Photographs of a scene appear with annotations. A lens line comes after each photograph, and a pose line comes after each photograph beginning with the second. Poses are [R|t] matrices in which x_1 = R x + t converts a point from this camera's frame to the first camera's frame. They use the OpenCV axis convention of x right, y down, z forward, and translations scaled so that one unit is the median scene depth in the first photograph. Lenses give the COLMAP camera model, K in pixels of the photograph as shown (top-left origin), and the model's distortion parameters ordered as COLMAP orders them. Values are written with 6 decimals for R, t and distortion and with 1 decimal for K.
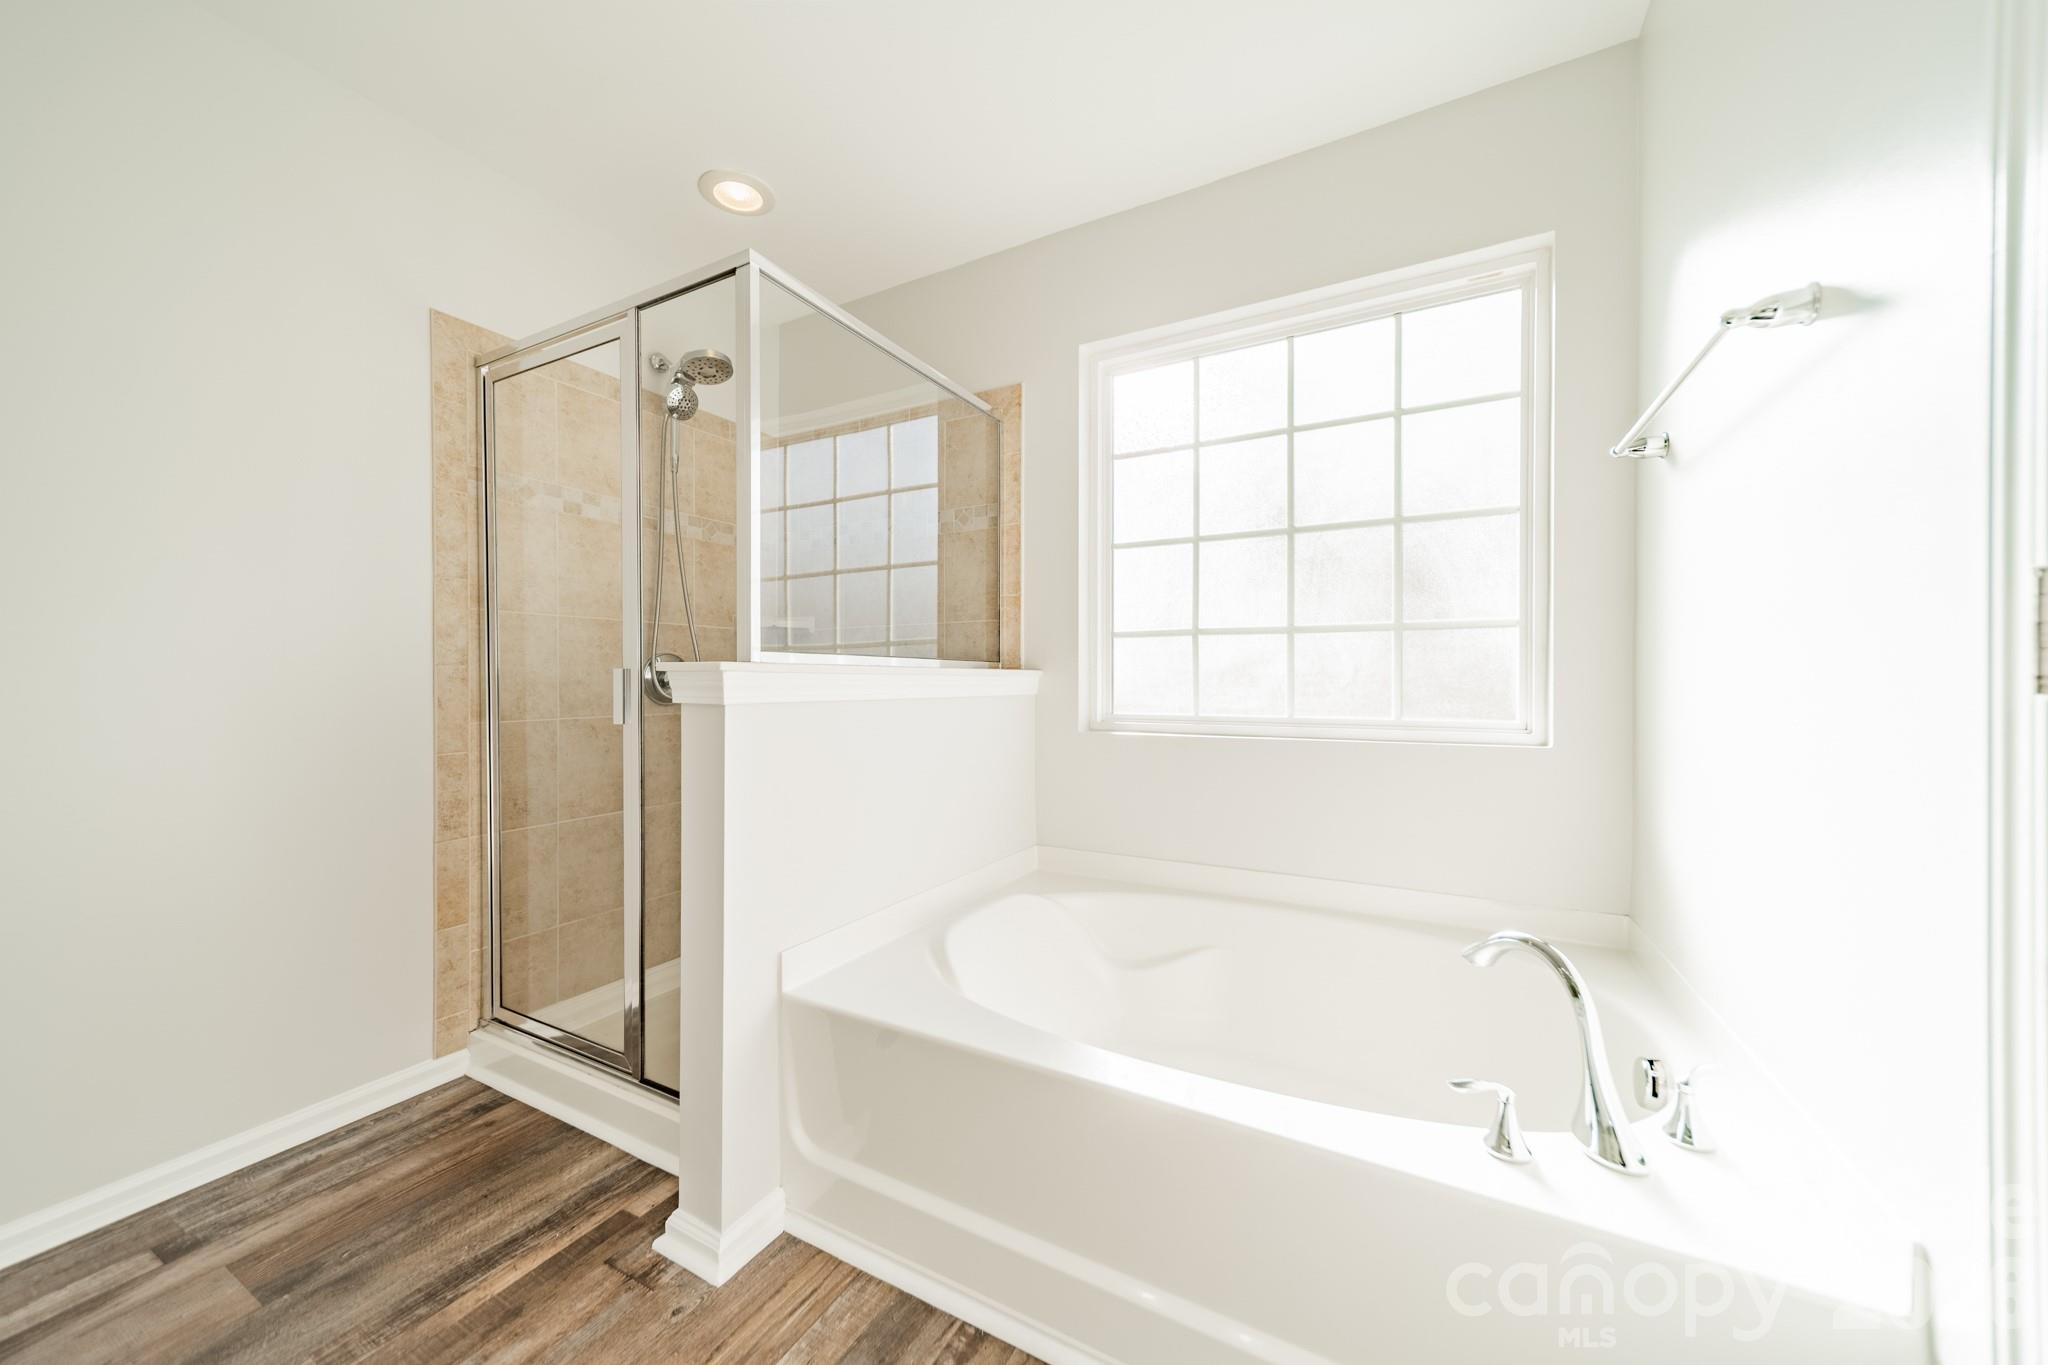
lens RADIAL K [[728.0, 0, 1026.0], [0, 728.0, 680.1], [0, 0, 1]] dist [0.005552, 0.000147]
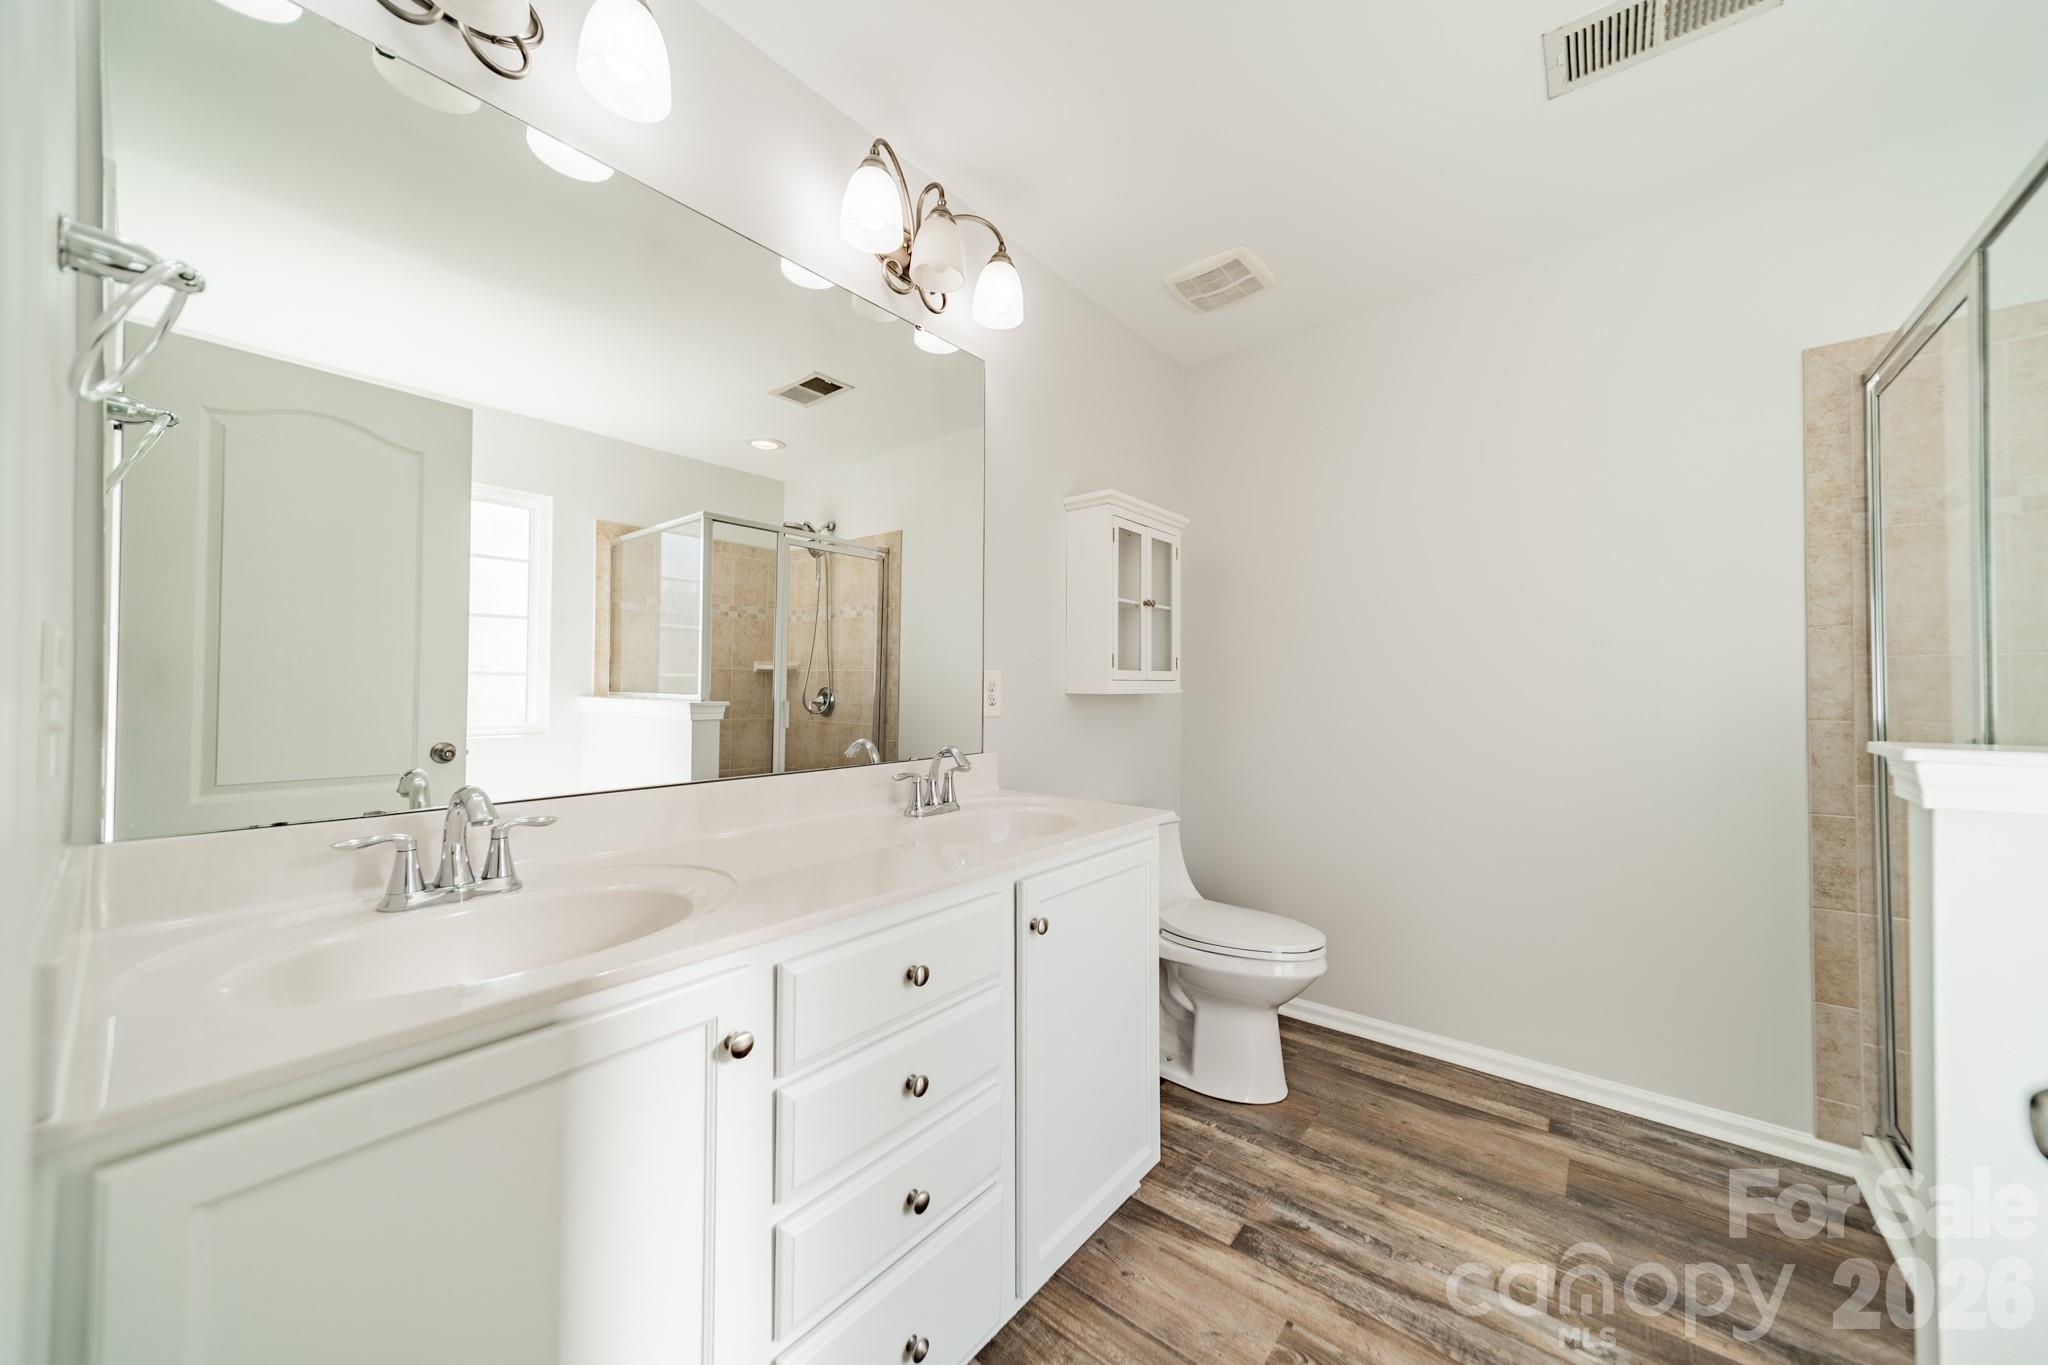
lens RADIAL K [[728.0, 0, 1024.7], [0, 728.0, 679.0], [0, 0, 1]] dist [0.005552, 0.000147]
pose [[-0.180242, -0.012487, -0.983543, 0.392629], [-0.007459, 0.999908, -0.011328, -0.068219], [0.983594, 0.005295, -0.180318, 0.205456]]
